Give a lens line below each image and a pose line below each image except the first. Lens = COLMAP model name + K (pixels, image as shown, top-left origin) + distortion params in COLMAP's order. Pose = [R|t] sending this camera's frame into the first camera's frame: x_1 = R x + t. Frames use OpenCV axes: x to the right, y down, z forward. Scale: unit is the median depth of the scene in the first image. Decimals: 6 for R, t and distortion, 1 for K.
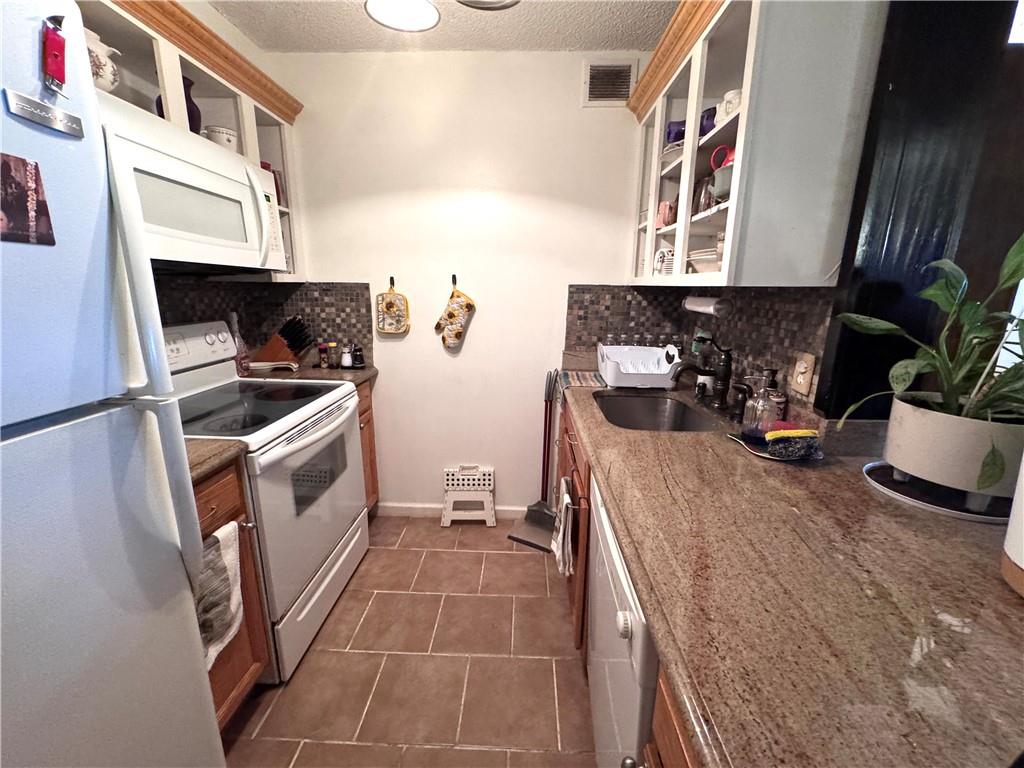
lens RADIAL K [[409.5, 0, 512.7], [0, 409.5, 384.8], [0, 0, 1]] dist [-0.007456, -0.000056]
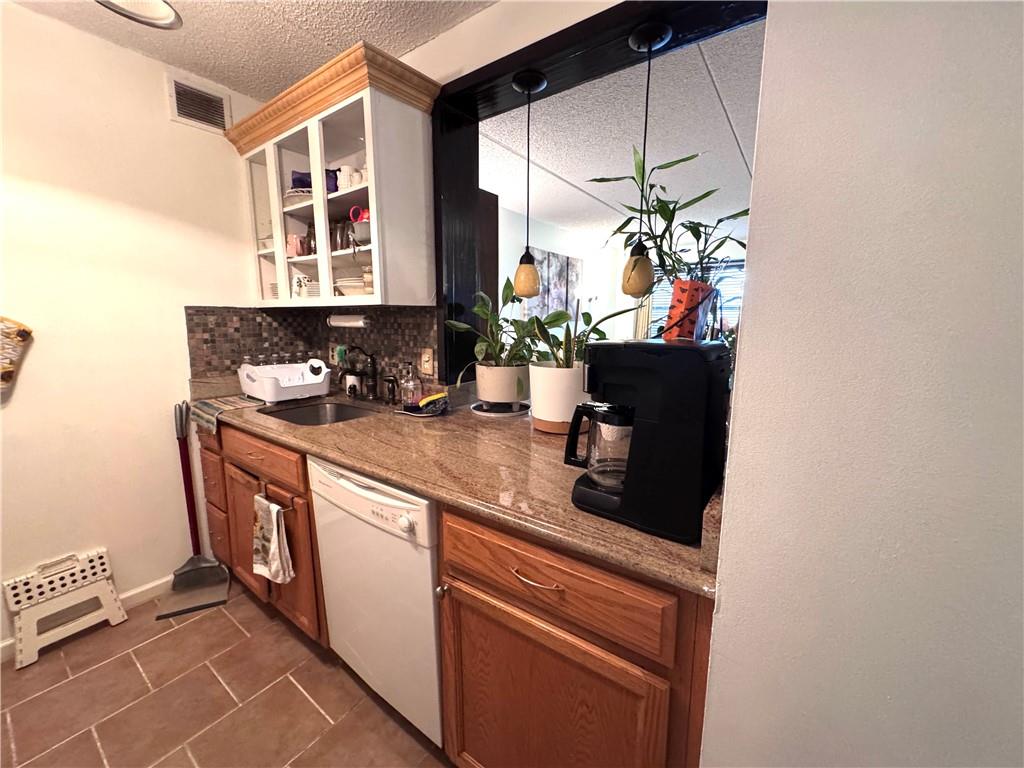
lens RADIAL K [[409.5, 0, 512.7], [0, 409.5, 384.8], [0, 0, 1]] dist [-0.007456, -0.000056]
pose [[0.560861, -0.141234, 0.815774, -0.261753], [0.197522, 0.979715, 0.033816, 0.047404], [-0.804002, 0.142167, 0.577381, -0.098336]]
